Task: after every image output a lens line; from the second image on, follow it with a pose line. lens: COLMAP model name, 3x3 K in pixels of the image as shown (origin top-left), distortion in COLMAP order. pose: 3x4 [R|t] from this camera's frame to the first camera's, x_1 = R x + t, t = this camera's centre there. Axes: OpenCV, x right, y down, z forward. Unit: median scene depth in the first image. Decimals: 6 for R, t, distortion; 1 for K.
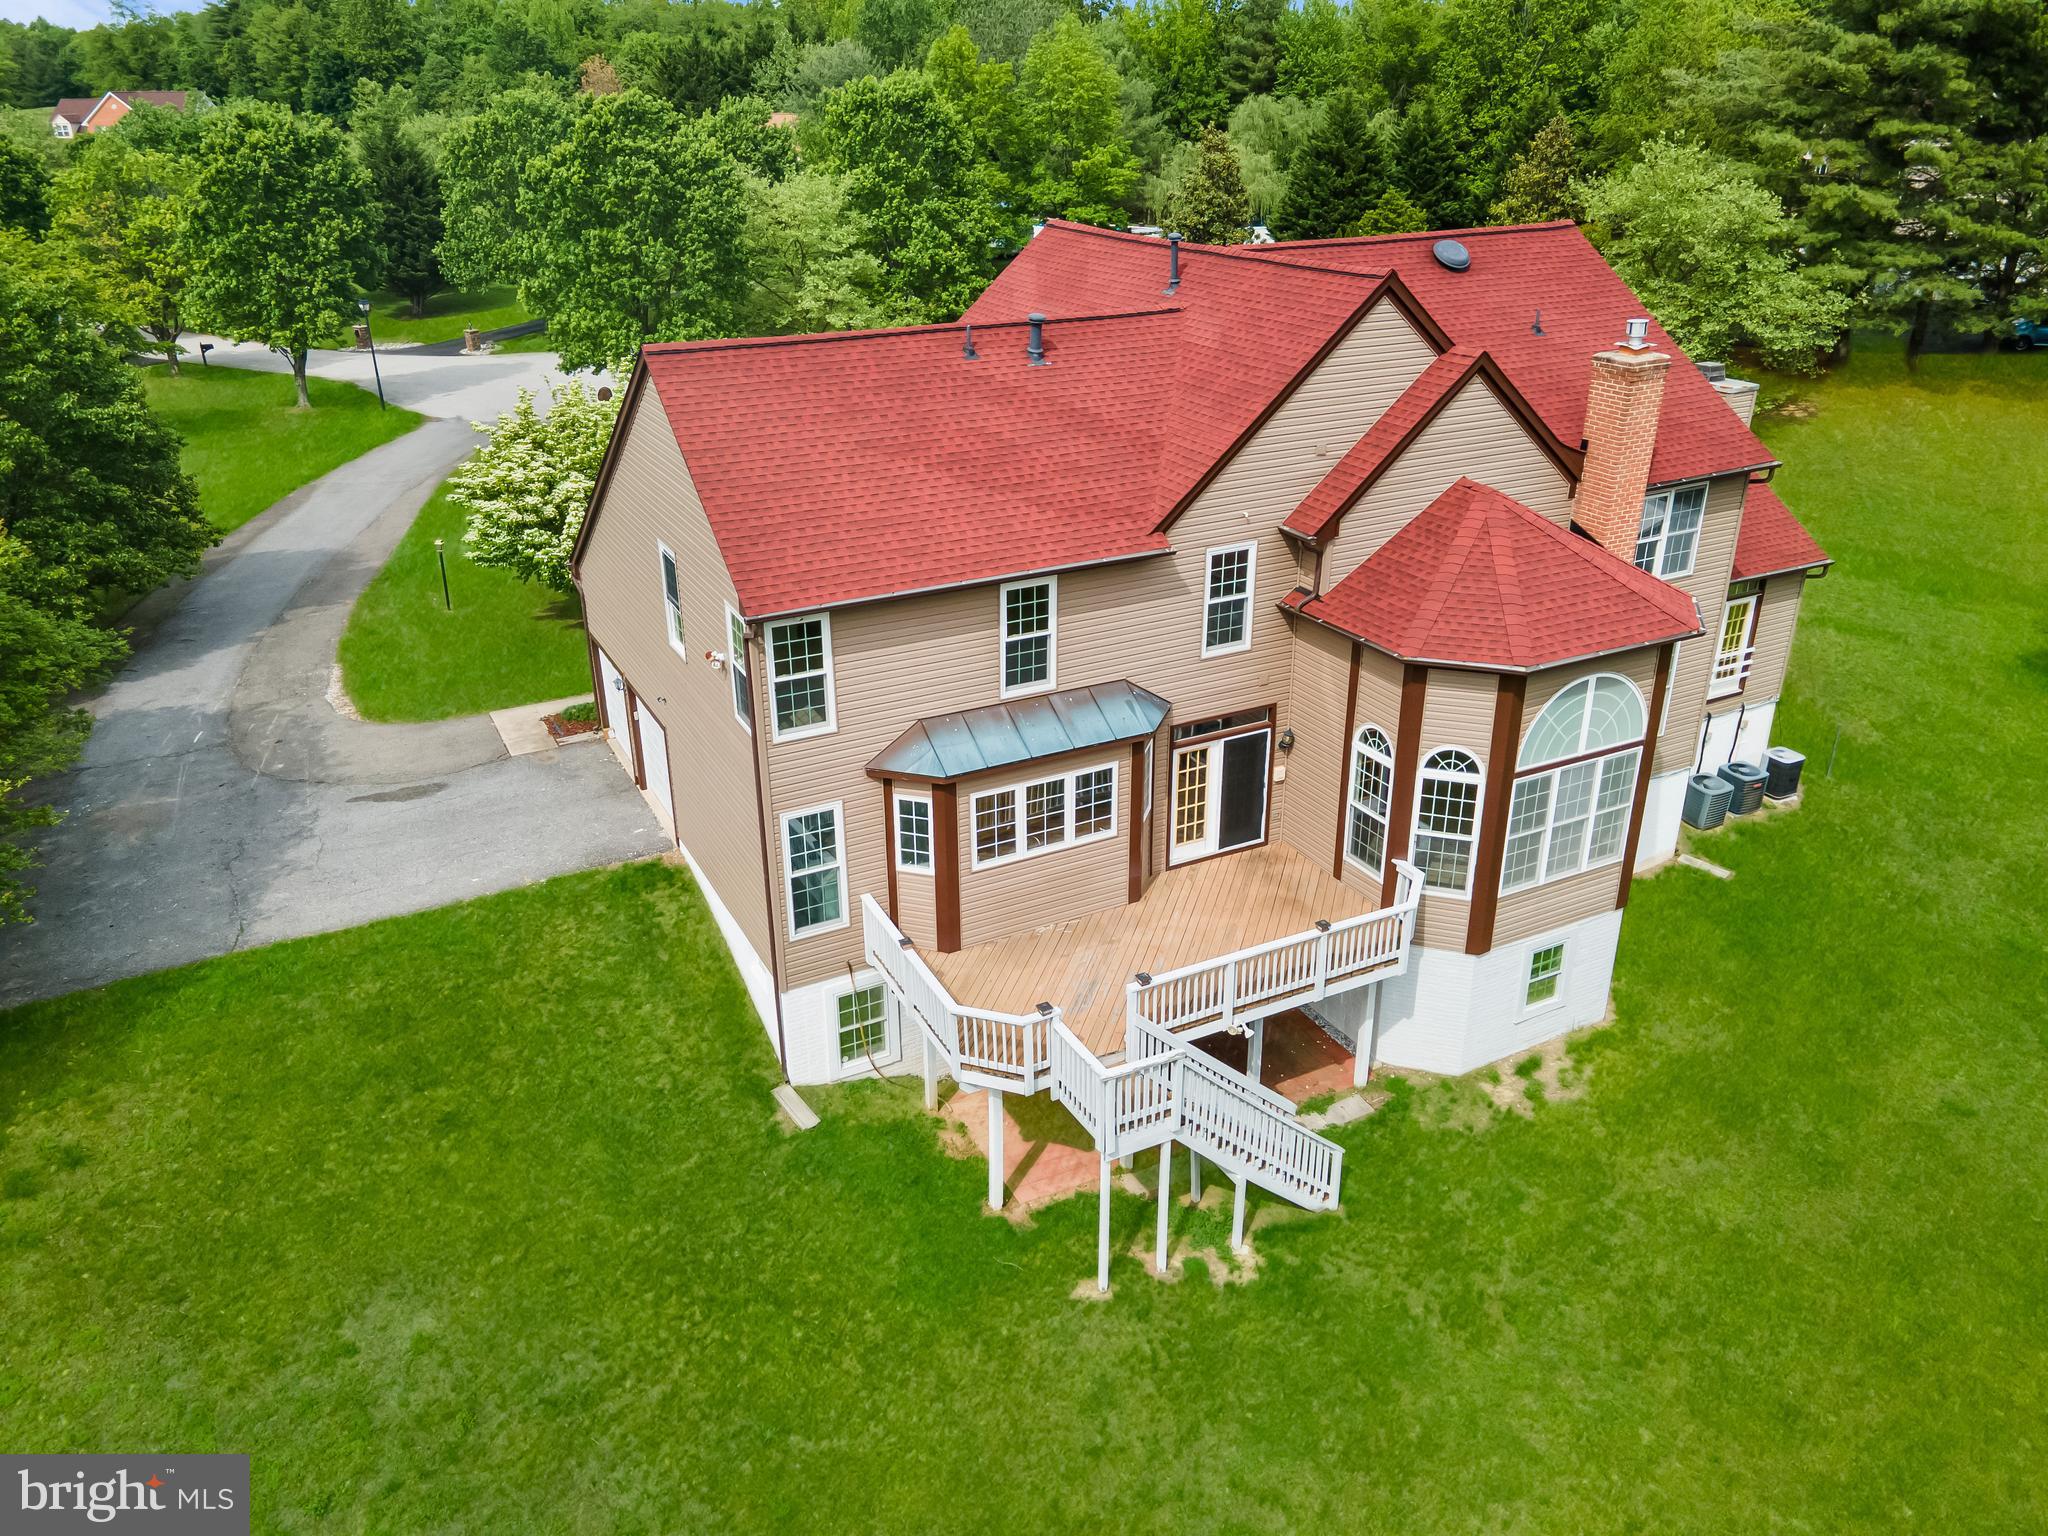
lens RADIAL K [[1499.1, 0, 1021.5], [0, 1499.1, 749.3], [0, 0, 1]] dist [0.035665, 0.011146]
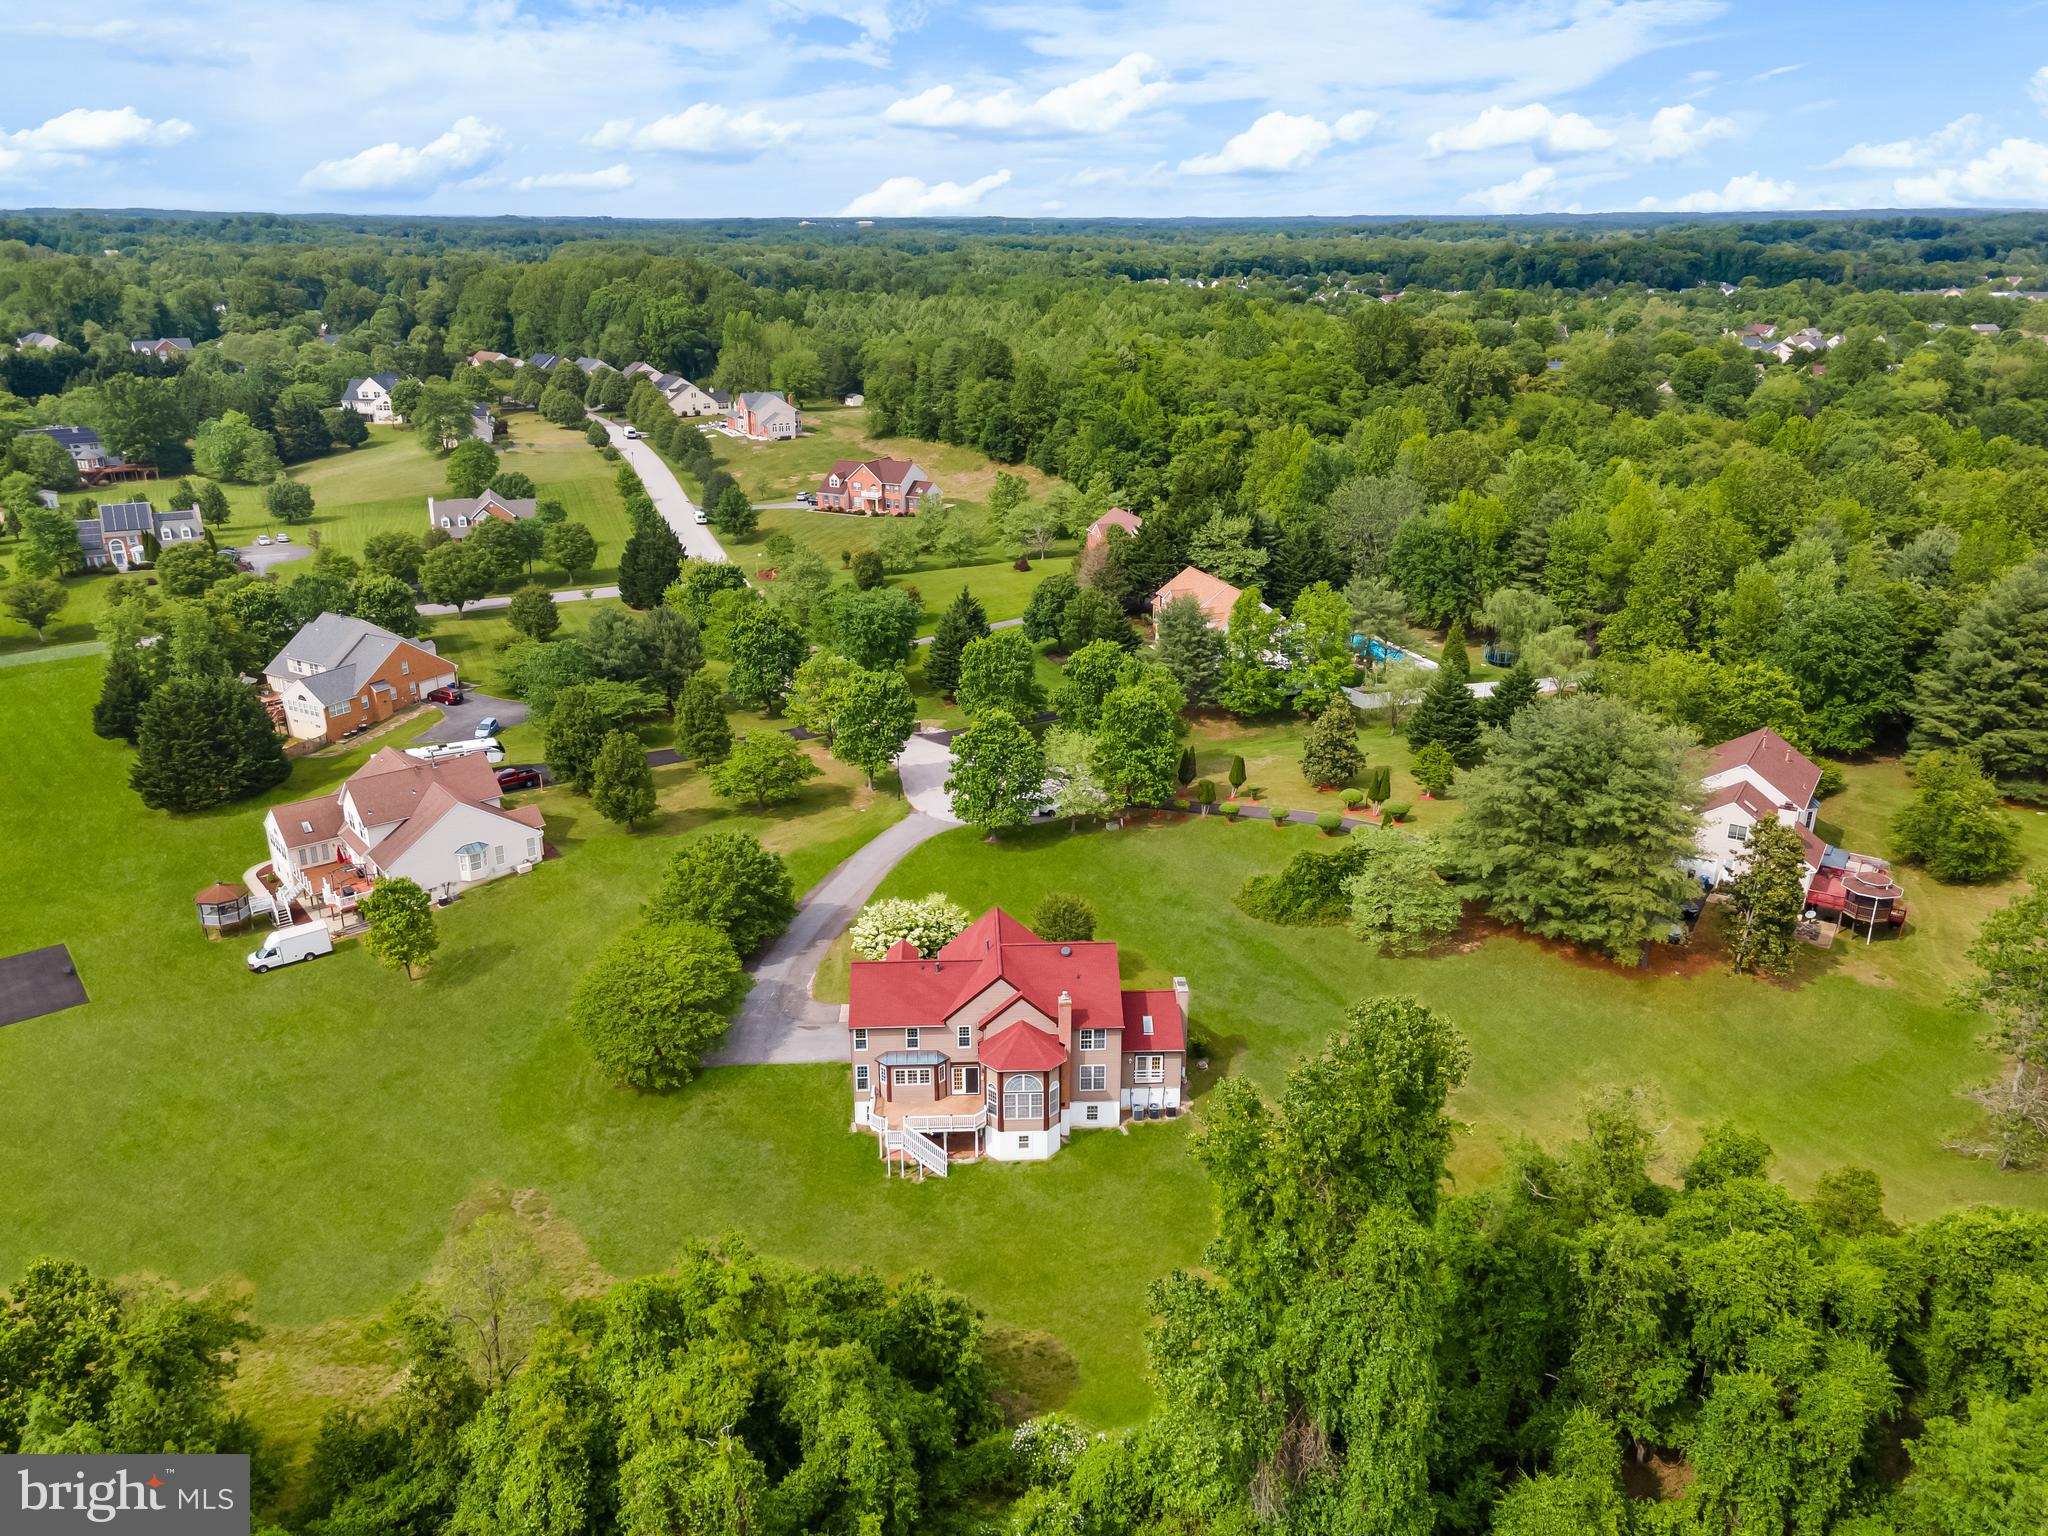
lens RADIAL K [[1483.0, 0, 1019.0], [0, 1483.0, 754.8], [0, 0, 1]] dist [0.047609, 0.003082]
pose [[0.906565, 0.149719, -0.394619, 1.882623], [-0.176294, 0.983826, -0.031739, -0.806944], [0.383485, 0.098342, 0.918296, -3.019152]]
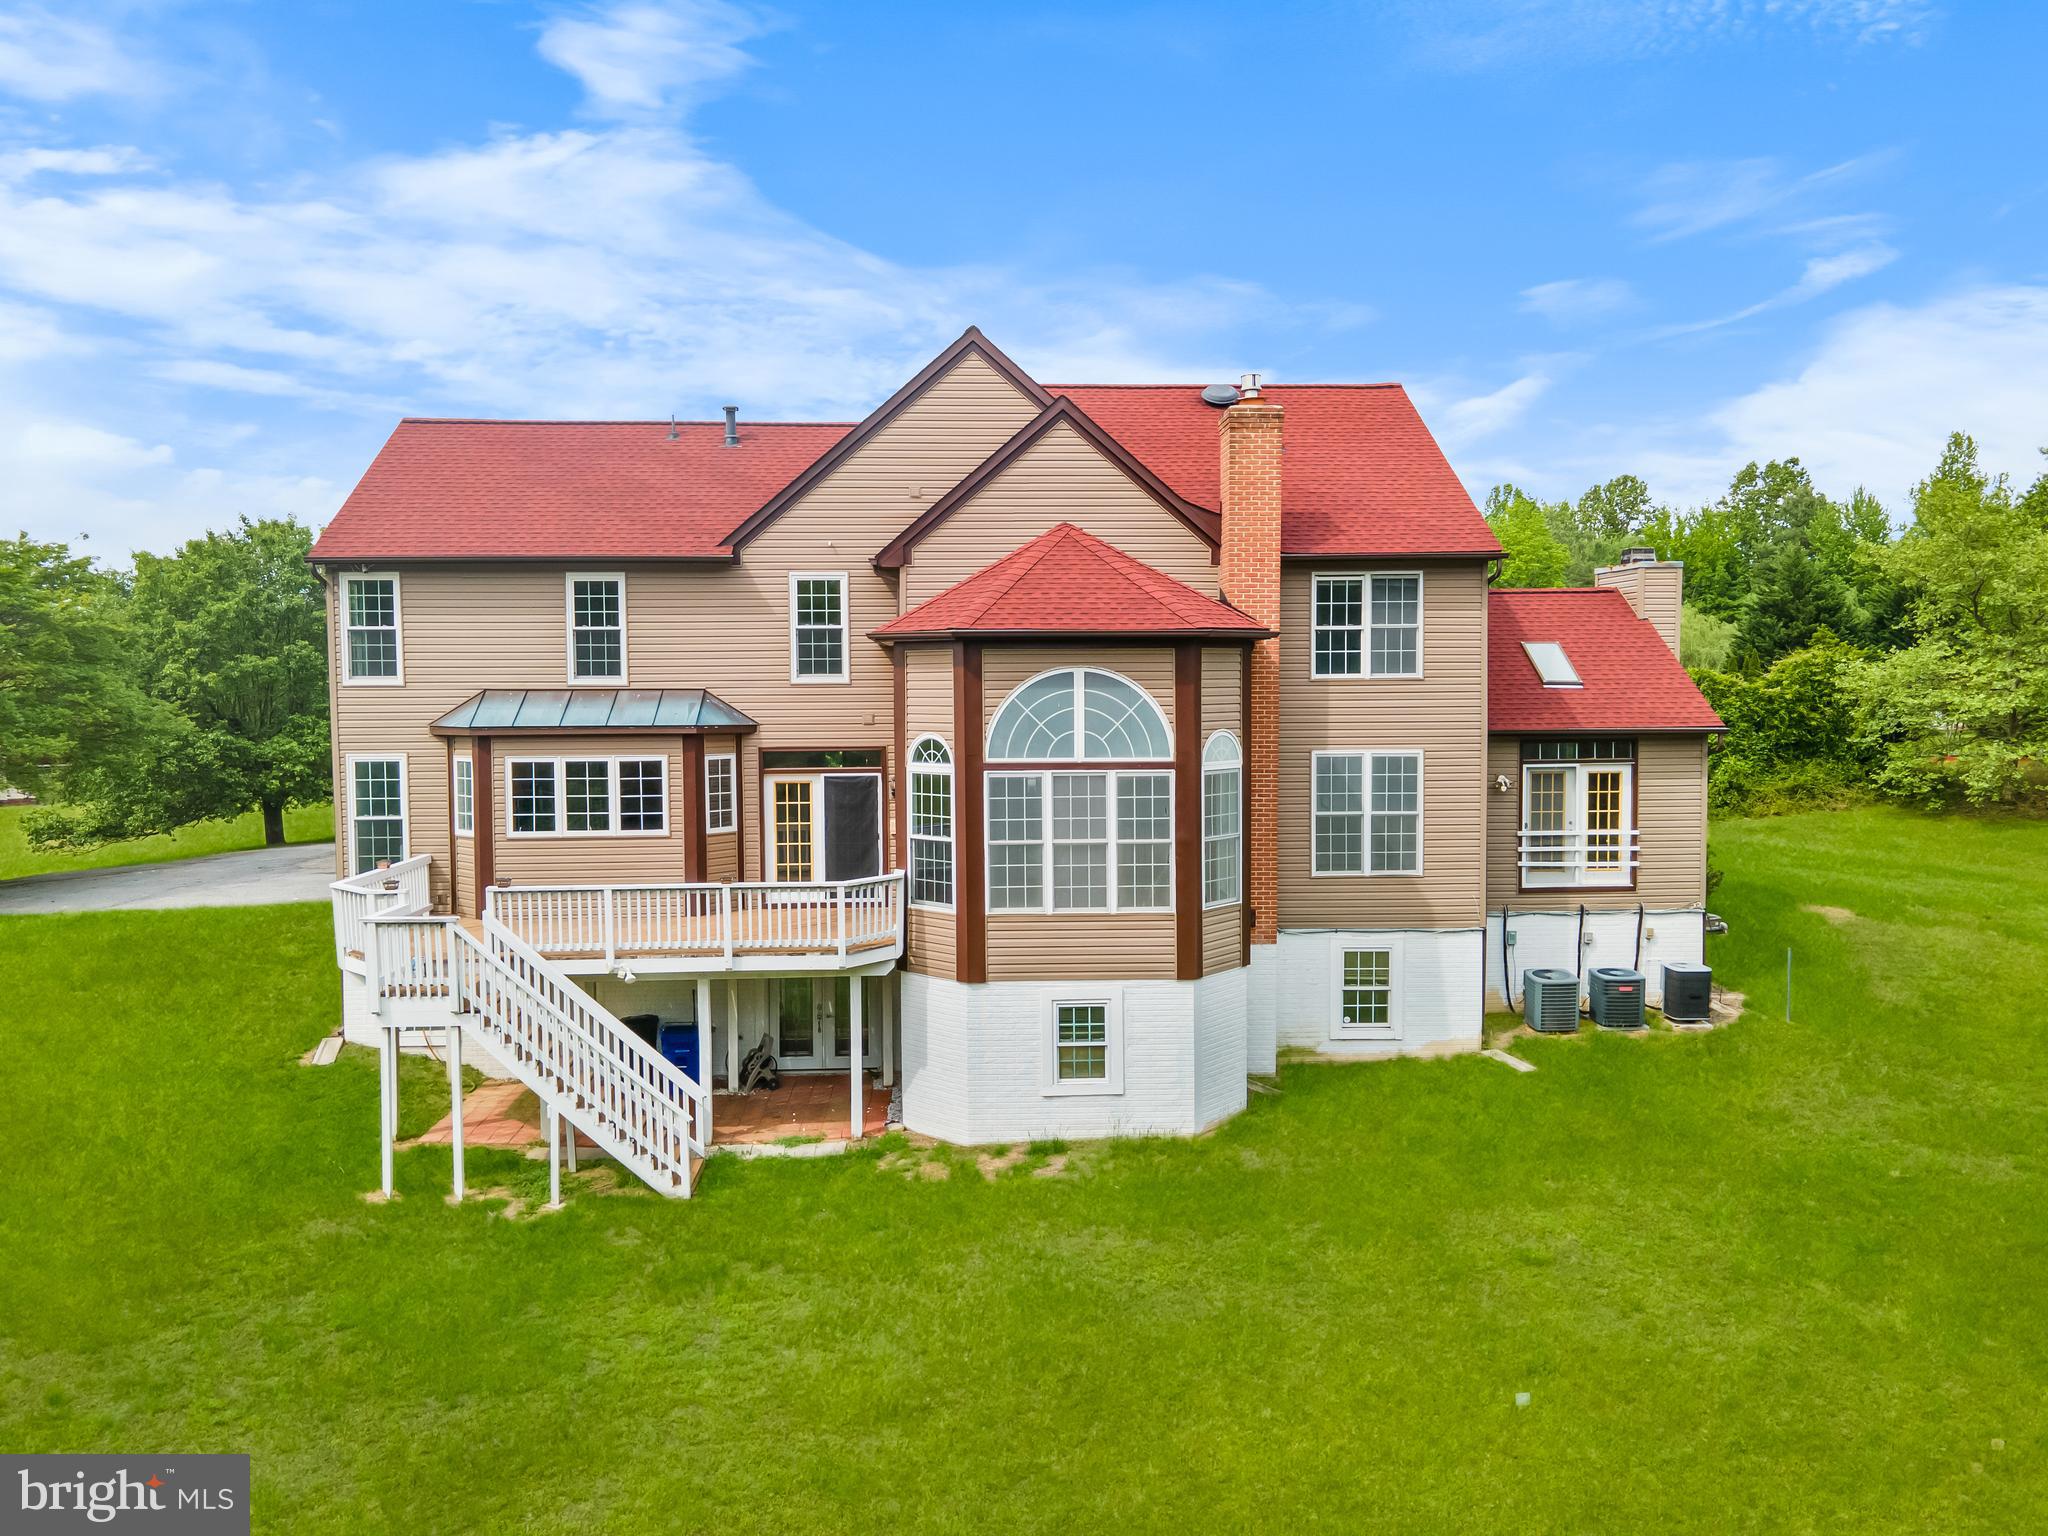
lens RADIAL K [[1499.1, 0, 1021.5], [0, 1499.1, 749.3], [0, 0, 1]] dist [0.035665, 0.011146]
pose [[0.910112, 0.023577, -0.413692, 0.699654], [-0.169066, 0.932625, -0.318791, 0.286519], [0.378303, 0.360077, 0.852779, 0.203276]]
